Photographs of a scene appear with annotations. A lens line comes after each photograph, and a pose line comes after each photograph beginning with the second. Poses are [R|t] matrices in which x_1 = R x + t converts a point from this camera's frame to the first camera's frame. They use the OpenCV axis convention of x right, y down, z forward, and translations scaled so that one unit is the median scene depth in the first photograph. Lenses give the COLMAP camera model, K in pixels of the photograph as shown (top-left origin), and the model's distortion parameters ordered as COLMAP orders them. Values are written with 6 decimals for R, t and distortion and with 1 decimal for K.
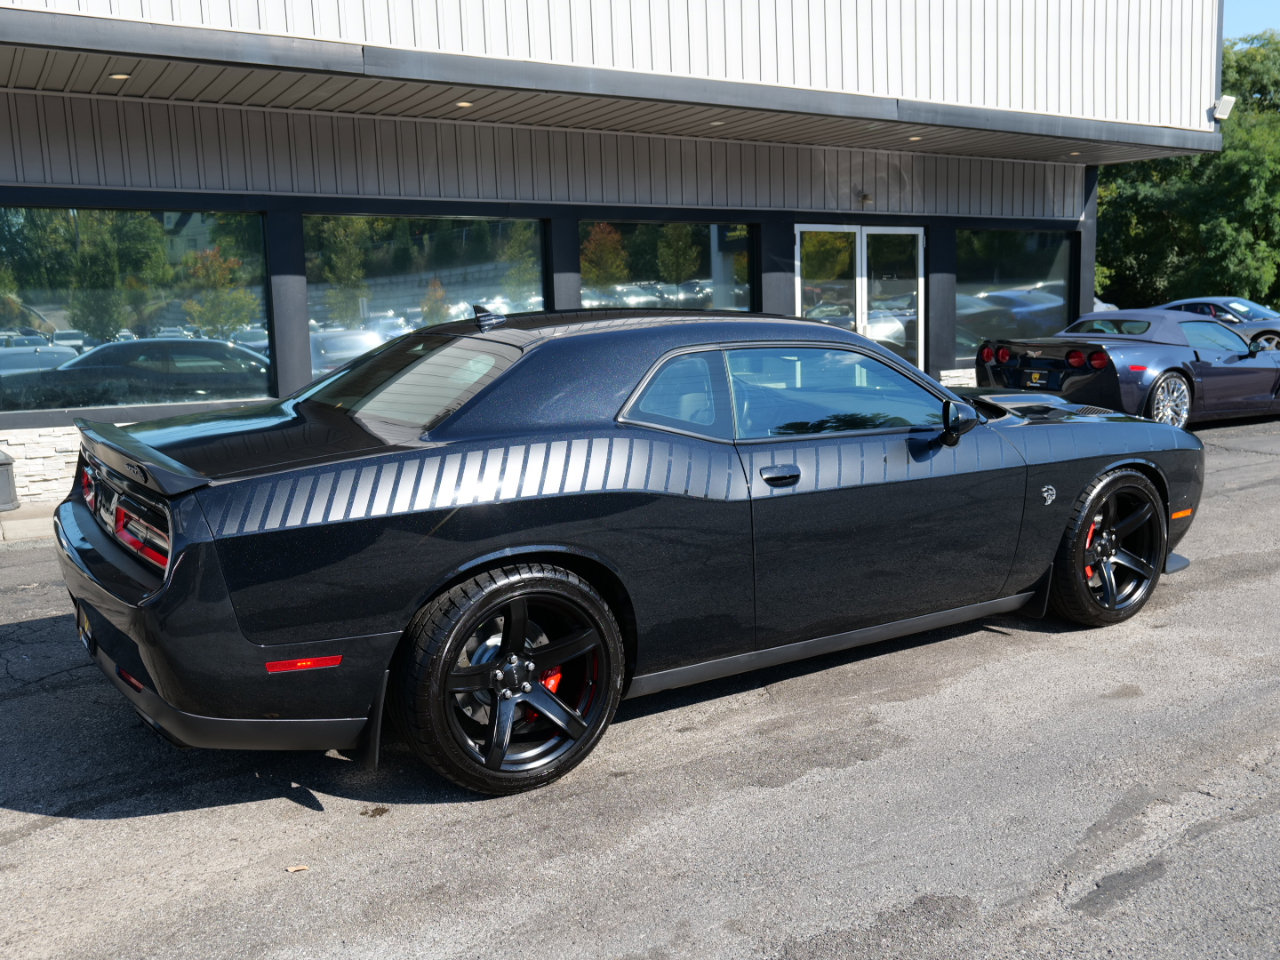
lens RADIAL K [[1137.8, 0, 638.8], [0, 1137.8, 482.5], [0, 0, 1]] dist [0.001557, -0.000025]
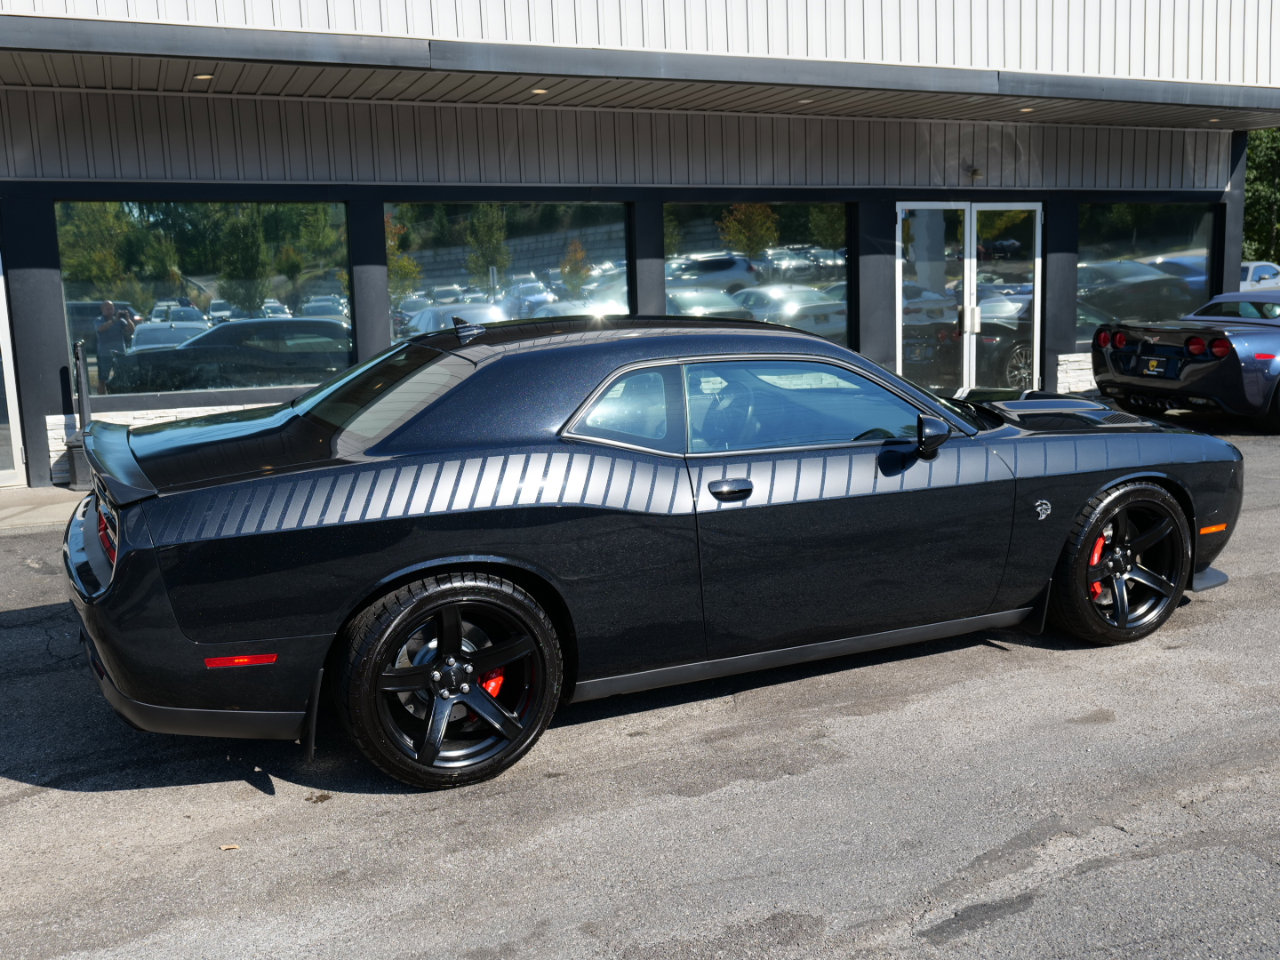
lens RADIAL K [[1181.3, 0, 638.0], [0, 1181.3, 476.0], [0, 0, 1]] dist [0.000309, 0.001643]
pose [[0.990598, 0.020575, -0.135248, 0.175675], [-0.018078, 0.999643, 0.019665, -0.035501], [0.135605, -0.017035, 0.990617, -0.050662]]
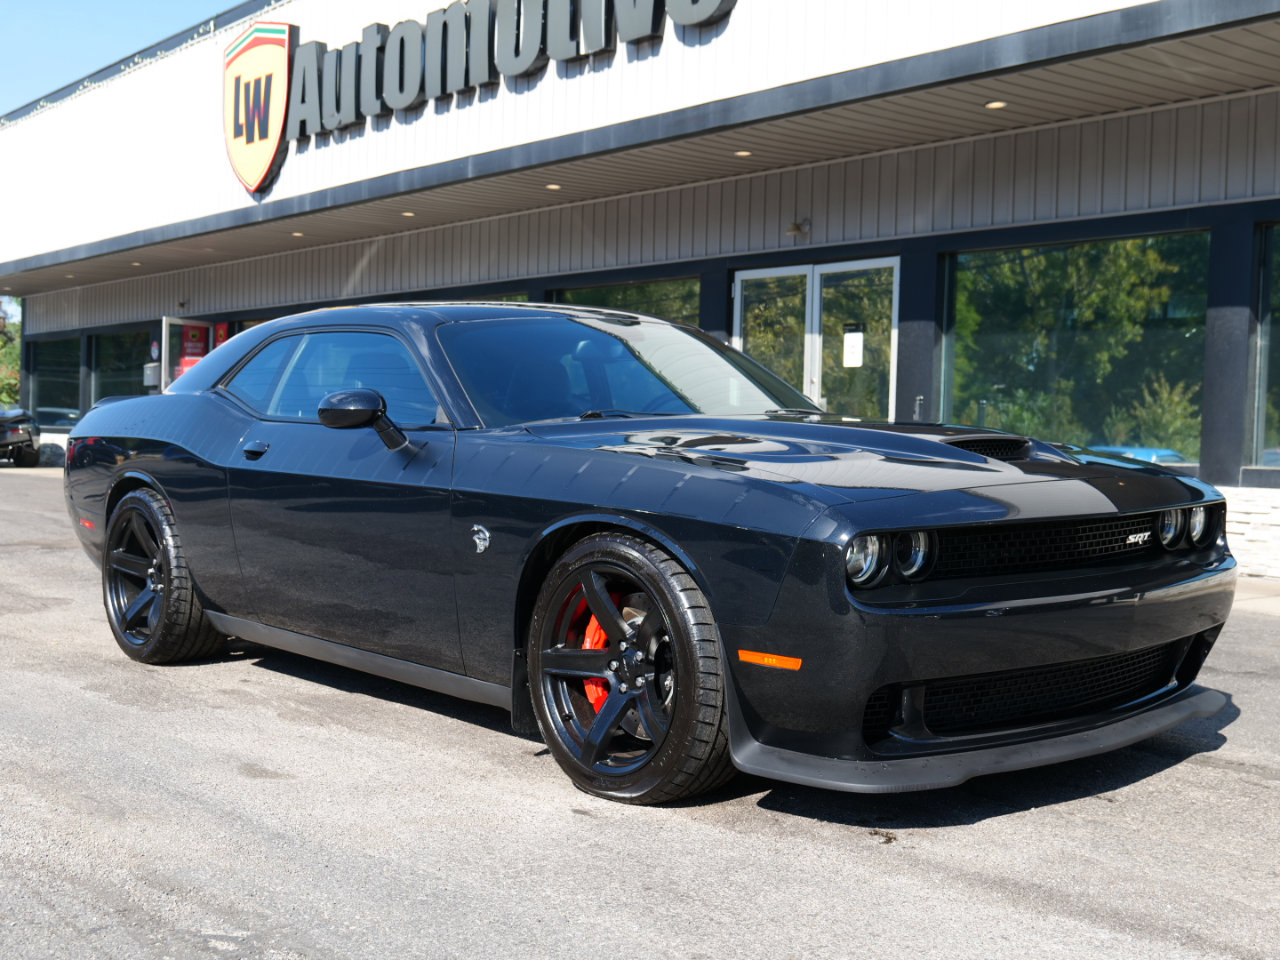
lens RADIAL K [[1533.0, 0, 639.4], [0, 1533.0, 481.0], [0, 0, 1]] dist [0.001833, -0.010089]
pose [[0.136030, 0.059737, -0.988902, 1.475988], [-0.168875, 0.984970, 0.036269, -0.084232], [0.976205, 0.162068, 0.144073, 1.088787]]
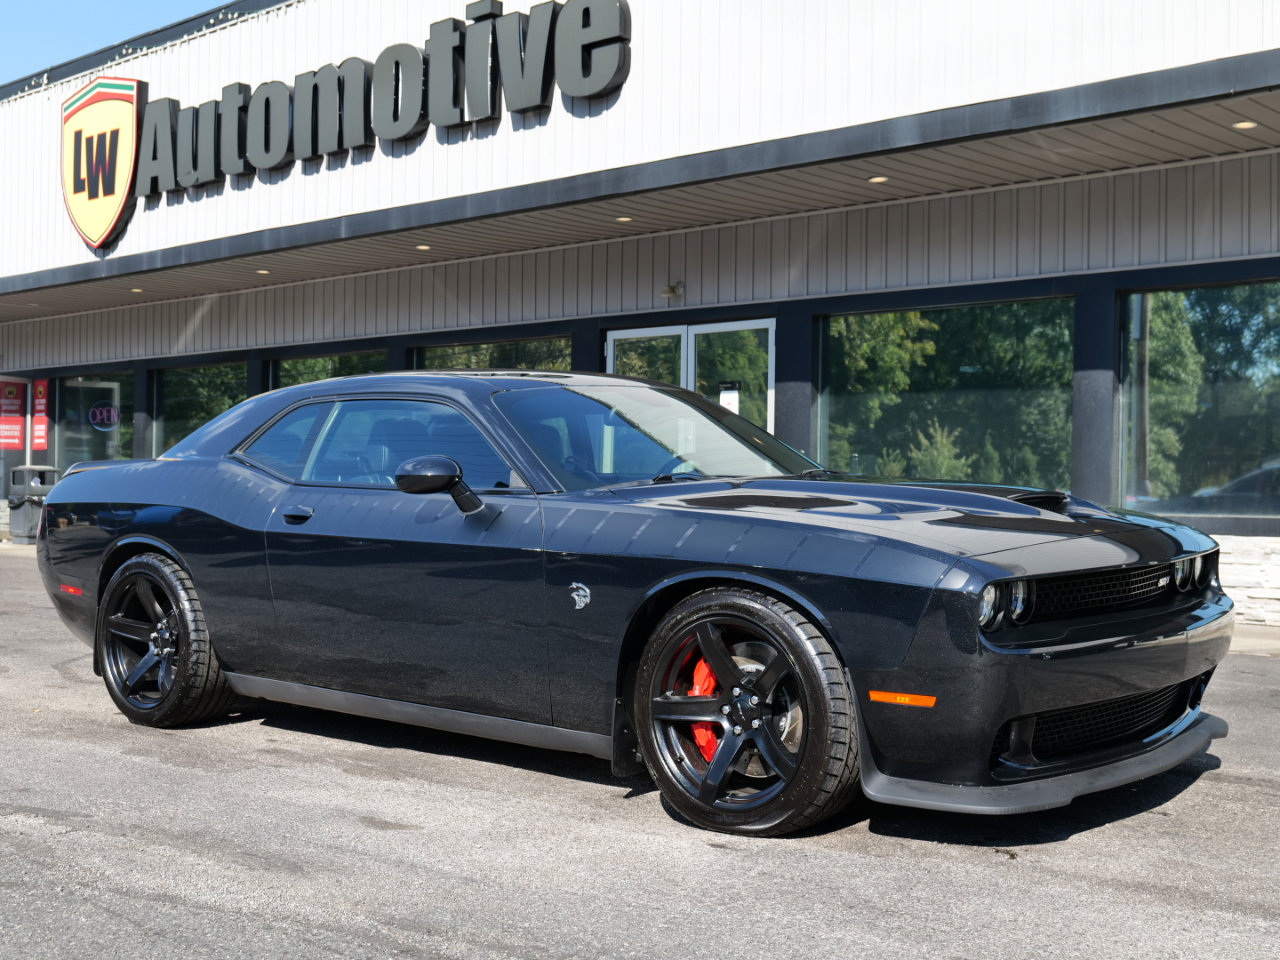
lens RADIAL K [[1531.9, 0, 626.8], [0, 1531.9, 479.9], [0, 0, 1]] dist [0.000037, 0.011309]
pose [[0.278578, 0.023947, -0.960115, 1.509179], [-0.155653, 0.987598, -0.020531, -0.054359], [0.947716, 0.155164, 0.278851, 0.843828]]
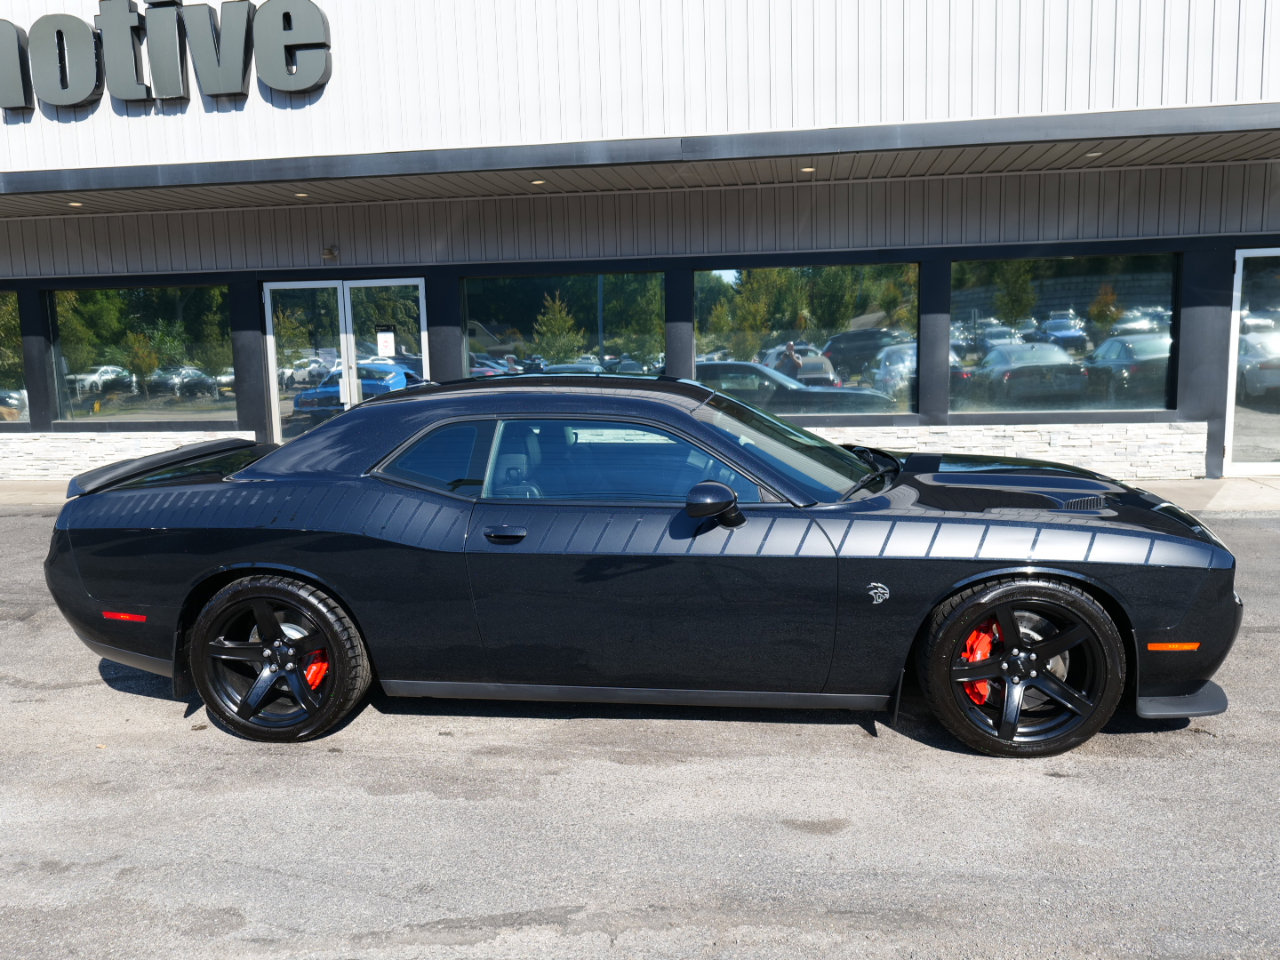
lens RADIAL K [[963.5, 0, 634.6], [0, 963.5, 479.5], [0, 0, 1]] dist [-0.001790, -0.001257]
pose [[0.767719, 0.097102, -0.633386, 0.784070], [-0.089109, 0.995026, 0.044535, -0.108897], [0.634560, 0.022250, 0.772553, 0.325149]]
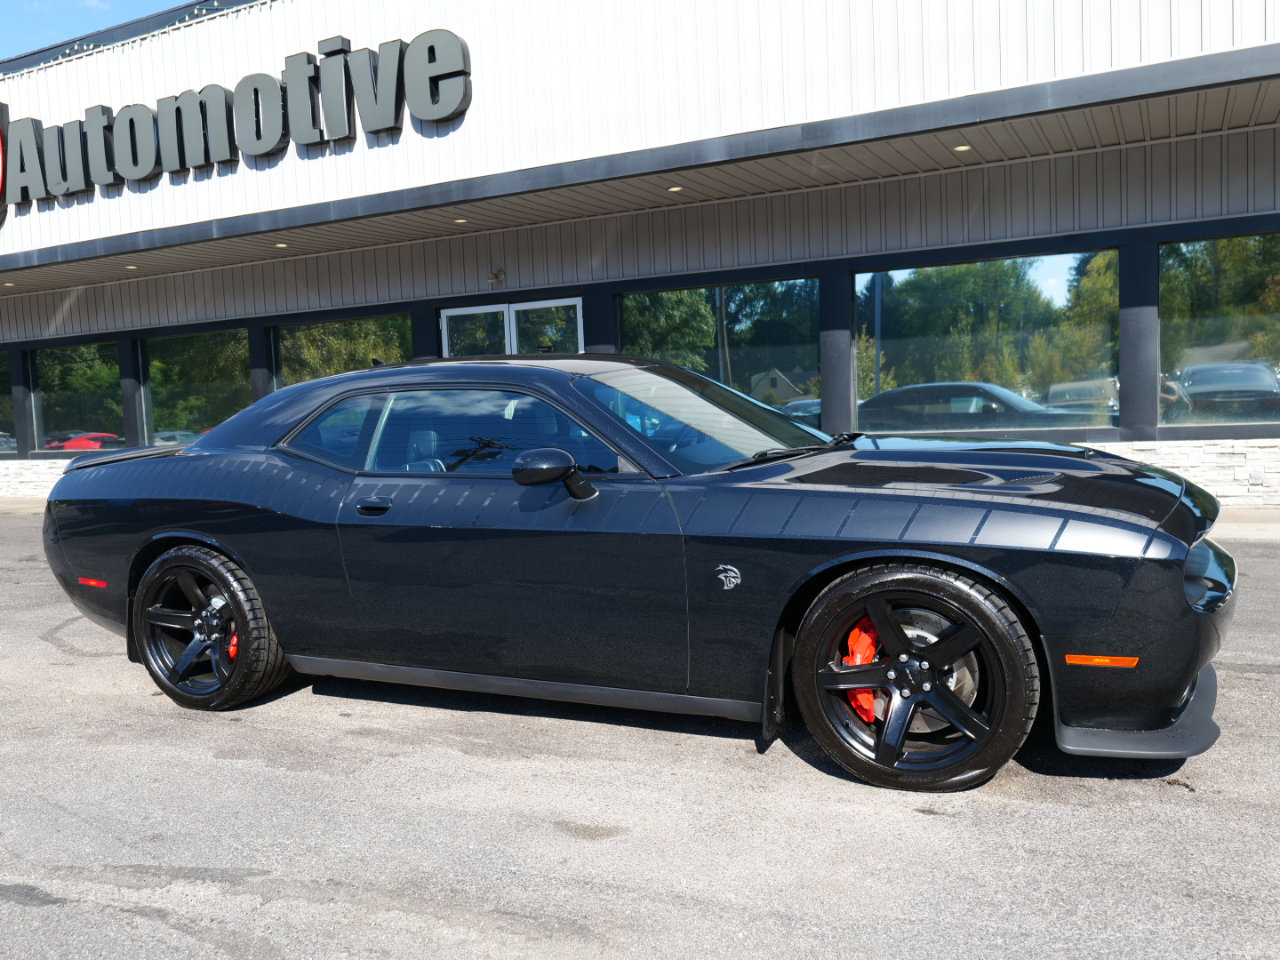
lens RADIAL K [[1009.8, 0, 638.1], [0, 1009.8, 485.9], [0, 0, 1]] dist [-0.001989, 0.005274]
pose [[0.533364, 0.073810, -0.842659, 1.028216], [-0.093359, 0.995236, 0.028083, -0.073238], [0.840718, 0.063692, 0.537714, 0.656417]]
